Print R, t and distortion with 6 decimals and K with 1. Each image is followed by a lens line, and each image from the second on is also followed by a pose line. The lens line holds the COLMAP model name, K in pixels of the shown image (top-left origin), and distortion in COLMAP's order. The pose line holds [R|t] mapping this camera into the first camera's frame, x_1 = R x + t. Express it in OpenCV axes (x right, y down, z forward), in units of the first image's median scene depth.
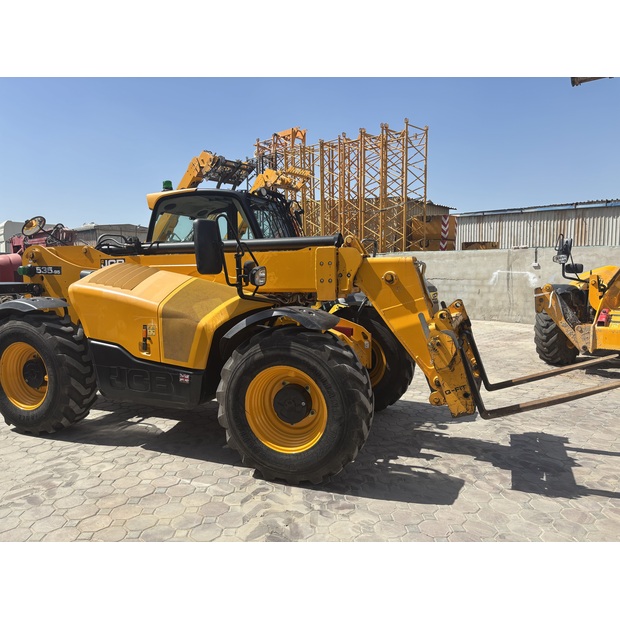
lens RADIAL K [[472.5, 0, 314.2], [0, 472.5, 316.0], [0, 0, 1]] dist [0.044274, -0.048598]
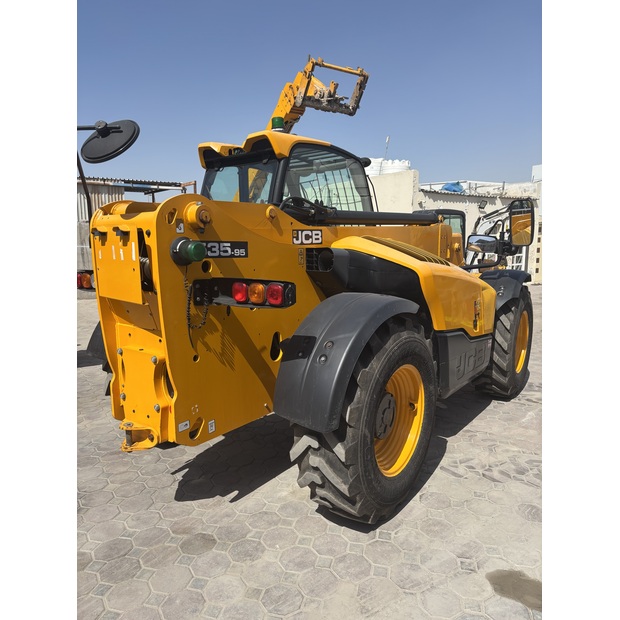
lens RADIAL K [[472.5, 0, 310.5], [0, 472.5, 306.6], [0, 0, 1]] dist [0.044274, -0.048598]
pose [[0.259037, -0.135289, 0.956345, -1.343059], [0.098823, 0.988658, 0.113093, -0.111127], [-0.960799, 0.065213, 0.269469, 1.039374]]
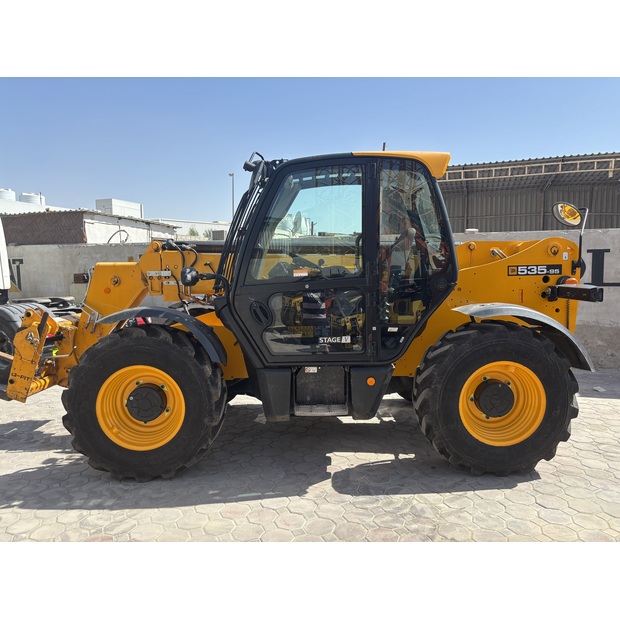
lens RADIAL K [[472.5, 0, 311.4], [0, 472.5, 310.6], [0, 0, 1]] dist [0.044274, -0.048598]
pose [[-0.928136, 0.043443, -0.369697, 0.160556], [-0.024439, 0.983912, 0.176976, -0.218032], [0.371438, 0.173293, -0.912142, 2.165293]]
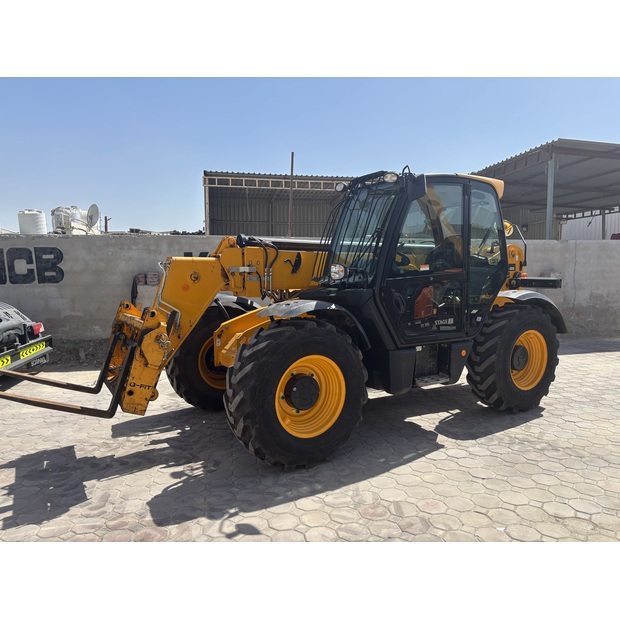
lens RADIAL K [[472.5, 0, 312.1], [0, 472.5, 310.1], [0, 0, 1]] dist [0.044274, -0.048598]
pose [[-0.607808, 0.075579, -0.790479, 0.825350], [-0.069371, 0.986601, 0.147670, -0.179581], [0.791048, 0.144591, -0.594421, 1.811403]]
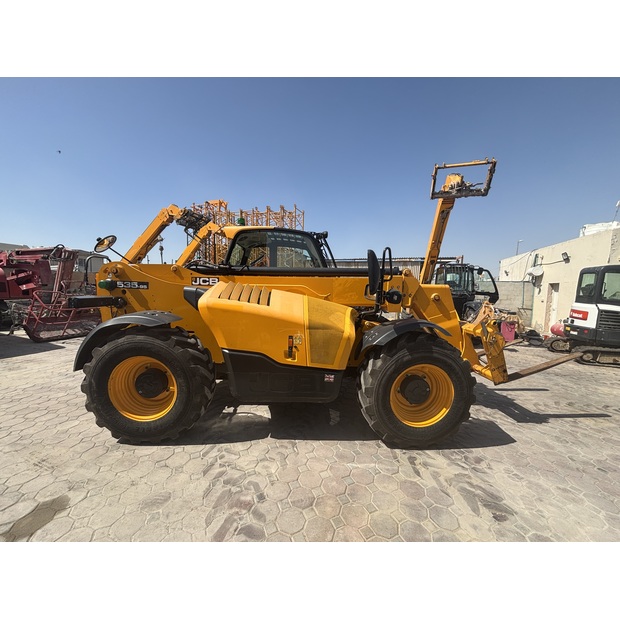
lens RADIAL K [[253.1, 0, 310.6], [0, 253.1, 308.6], [0, 0, 1]] dist [-0.003914, 0.002799]
pose [[0.914750, -0.005346, 0.403984, -0.552433], [0.010470, 0.999890, -0.010475, -0.040769], [-0.403884, 0.013811, 0.914706, 0.395108]]
